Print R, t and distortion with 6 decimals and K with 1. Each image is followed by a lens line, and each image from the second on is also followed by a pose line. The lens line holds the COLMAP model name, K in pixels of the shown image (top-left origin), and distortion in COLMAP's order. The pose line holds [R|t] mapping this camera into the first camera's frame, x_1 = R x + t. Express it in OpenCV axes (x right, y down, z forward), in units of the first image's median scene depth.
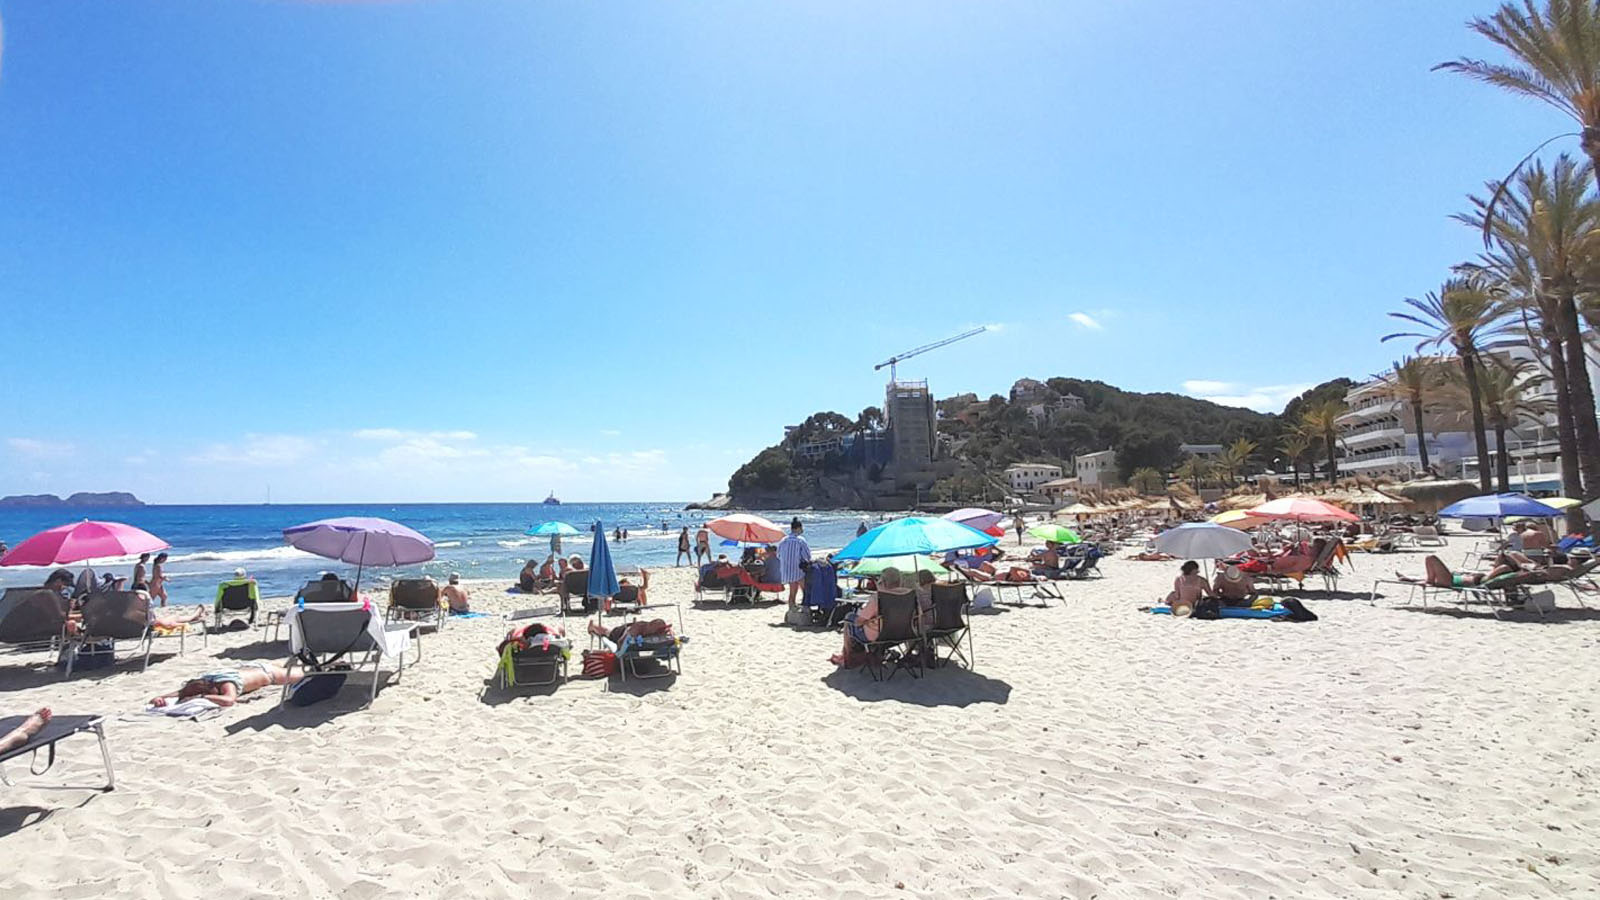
lens RADIAL K [[760.7, 0, 800.1], [0, 760.7, 450.7], [0, 0, 1]] dist [-0.002147, -0.000217]
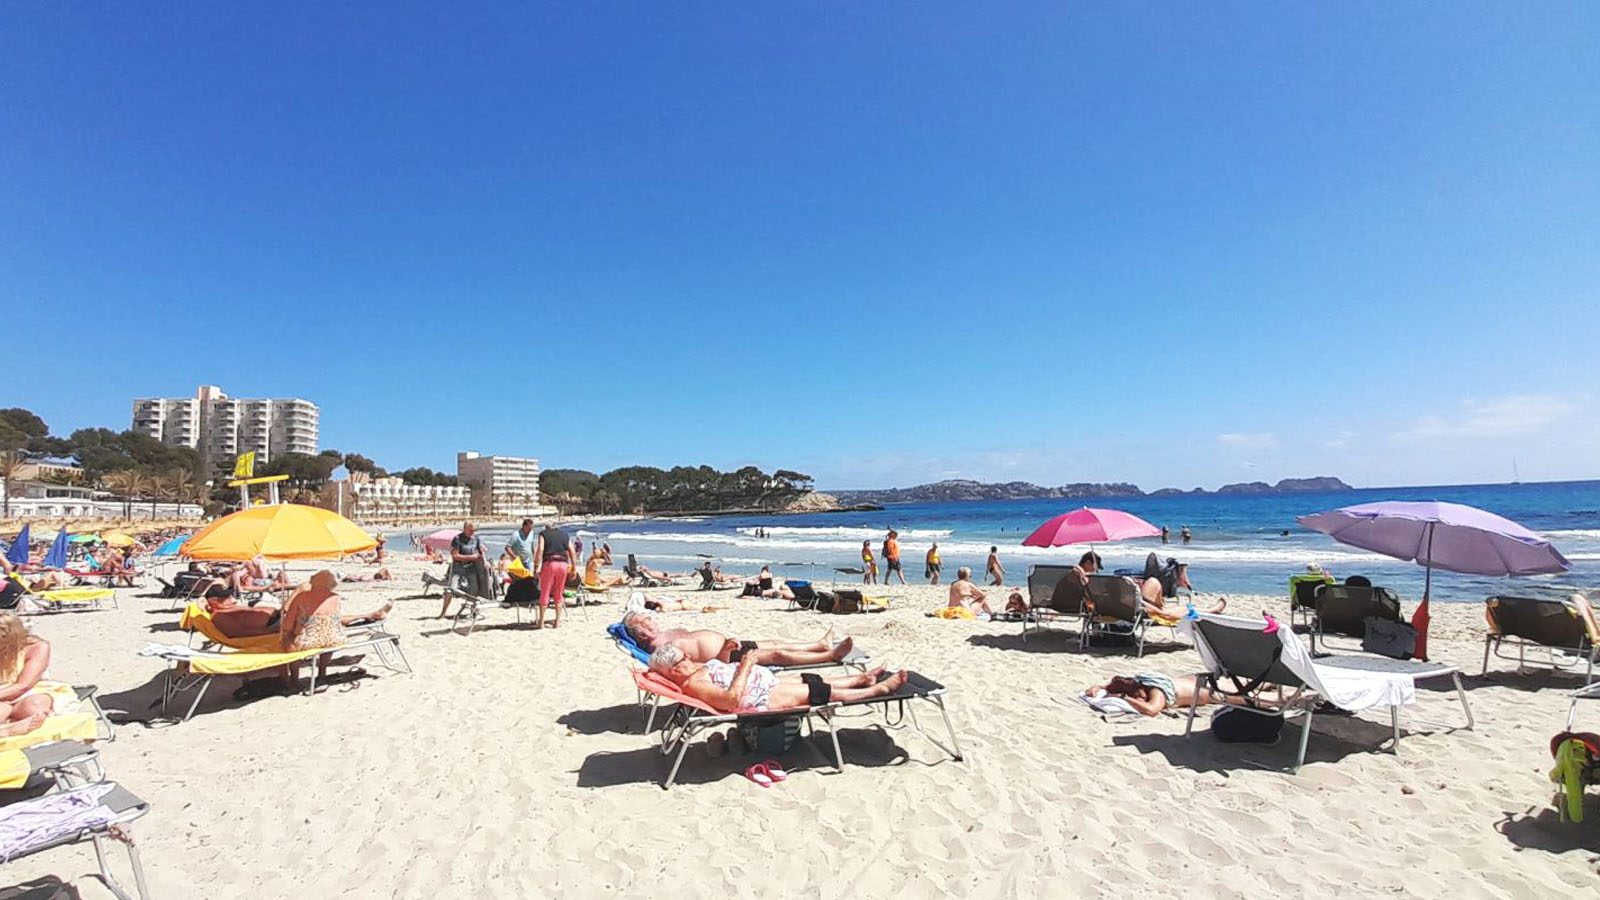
lens RADIAL K [[760.7, 0, 799.8], [0, 760.7, 447.2], [0, 0, 1]] dist [-0.002147, -0.000217]
pose [[0.055260, -0.079555, -0.995298, 0.137578], [0.098454, 0.992397, -0.073857, 0.046951], [0.993606, -0.093909, 0.062672, 0.548522]]
